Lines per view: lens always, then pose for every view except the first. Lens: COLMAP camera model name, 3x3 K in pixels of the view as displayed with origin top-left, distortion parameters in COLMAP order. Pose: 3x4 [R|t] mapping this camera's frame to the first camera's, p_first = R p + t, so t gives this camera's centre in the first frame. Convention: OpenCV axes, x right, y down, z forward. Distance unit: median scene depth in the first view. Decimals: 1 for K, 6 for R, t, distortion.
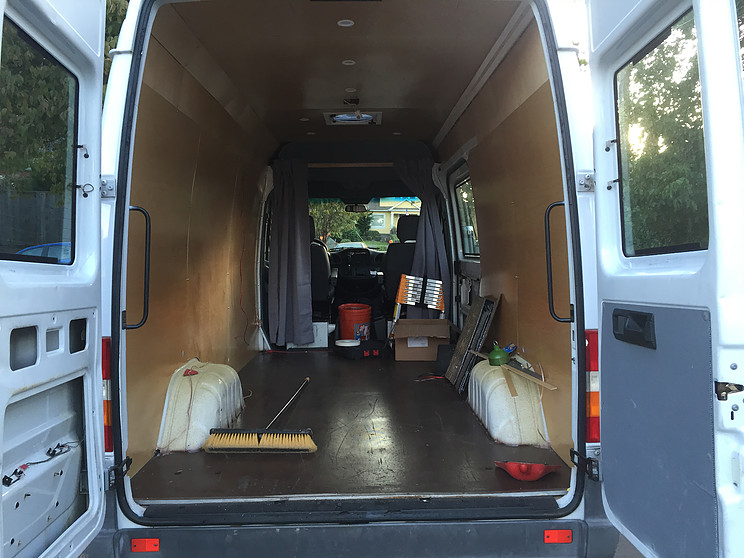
lens RADIAL K [[621.0, 0, 366.0], [0, 621.0, 271.4], [0, 0, 1]] dist [0.017058, -0.033308]
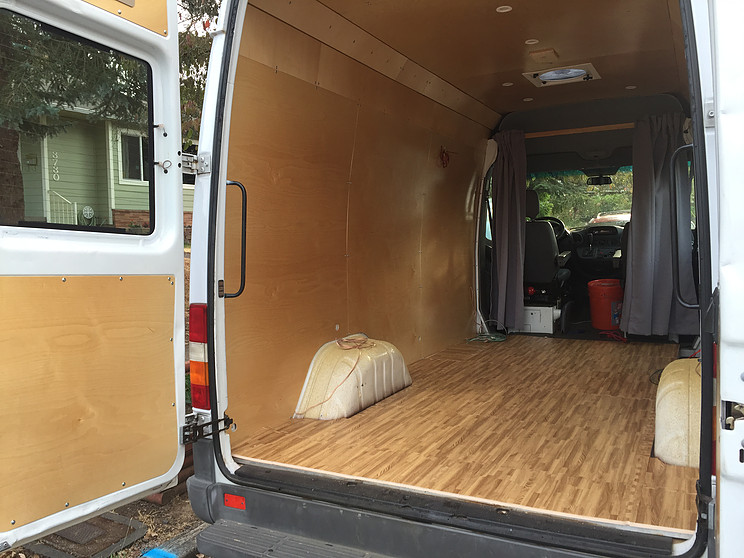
lens RADIAL K [[621.0, 0, 364.6], [0, 621.0, 281.8], [0, 0, 1]] dist [0.017058, -0.033308]
pose [[0.884617, 0.021435, -0.465826, 0.328034], [-0.002751, 0.999165, 0.040752, 0.022339], [0.466311, -0.034769, 0.883938, 0.179805]]
